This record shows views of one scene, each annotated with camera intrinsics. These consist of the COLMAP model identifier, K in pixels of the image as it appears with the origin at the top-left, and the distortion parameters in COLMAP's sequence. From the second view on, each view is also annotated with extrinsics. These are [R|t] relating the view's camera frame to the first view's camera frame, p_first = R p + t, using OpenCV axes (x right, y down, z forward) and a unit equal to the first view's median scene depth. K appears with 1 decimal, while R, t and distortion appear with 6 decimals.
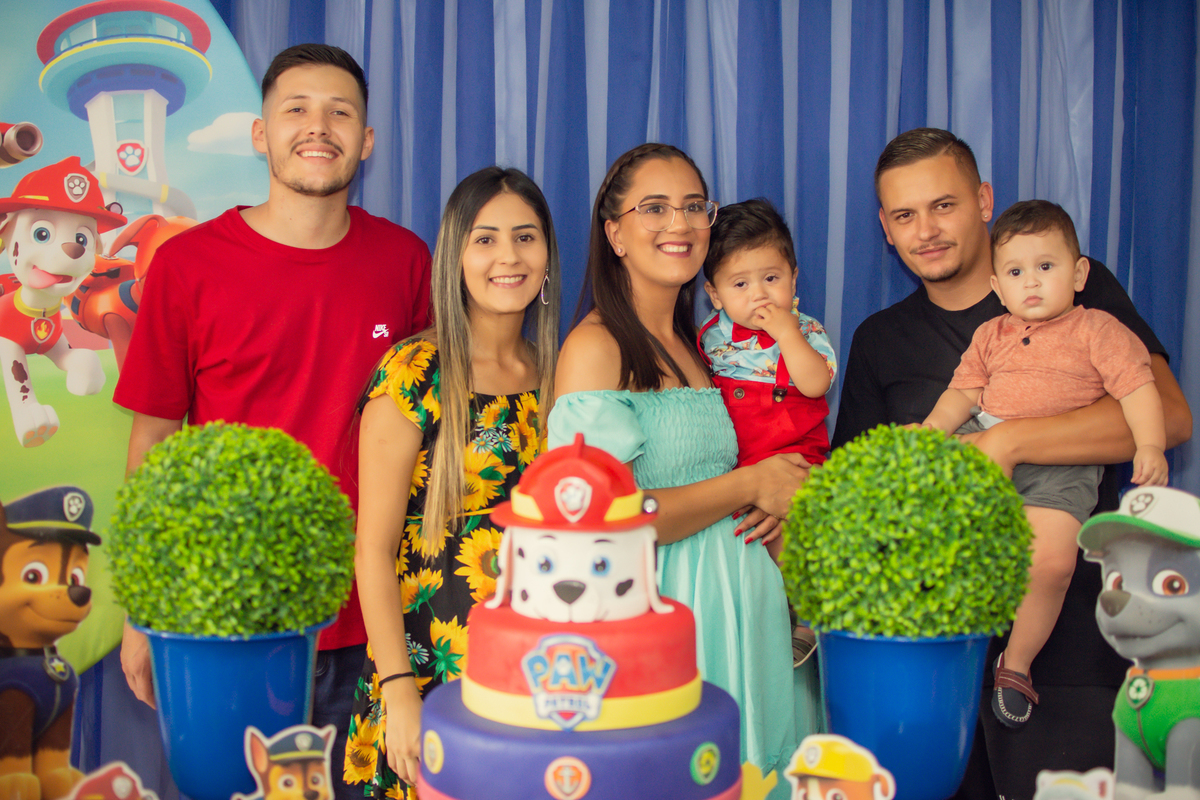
lens RADIAL K [[1947.8, 0, 603.3], [0, 1947.8, 398.9], [0, 0, 1]] dist [-0.138078, 0.000000]
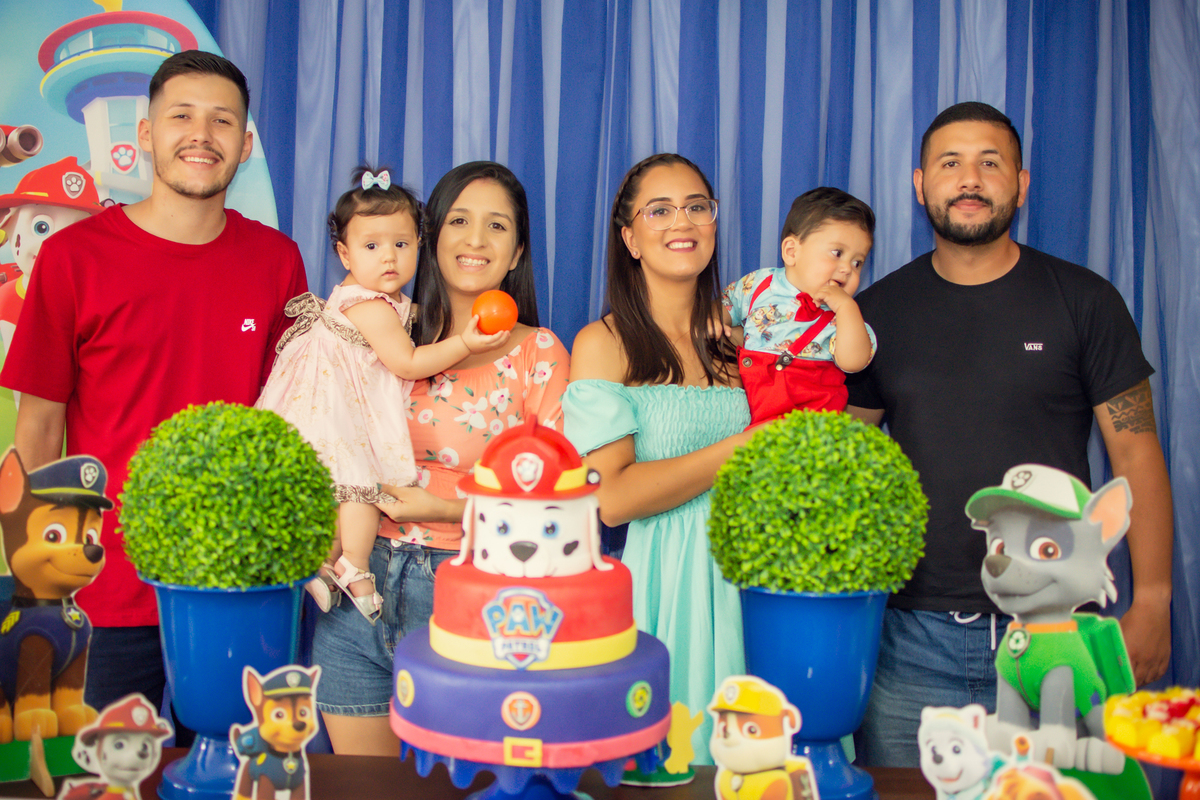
lens RADIAL K [[1947.8, 0, 596.6], [0, 1947.8, 395.5], [0, 0, 1]] dist [-0.138078, 0.000000]
pose [[0.999728, 0.008167, 0.021828, 0.000026], [-0.008378, 0.999919, 0.009609, -0.005277], [-0.021748, -0.009789, 0.999716, -0.158532]]
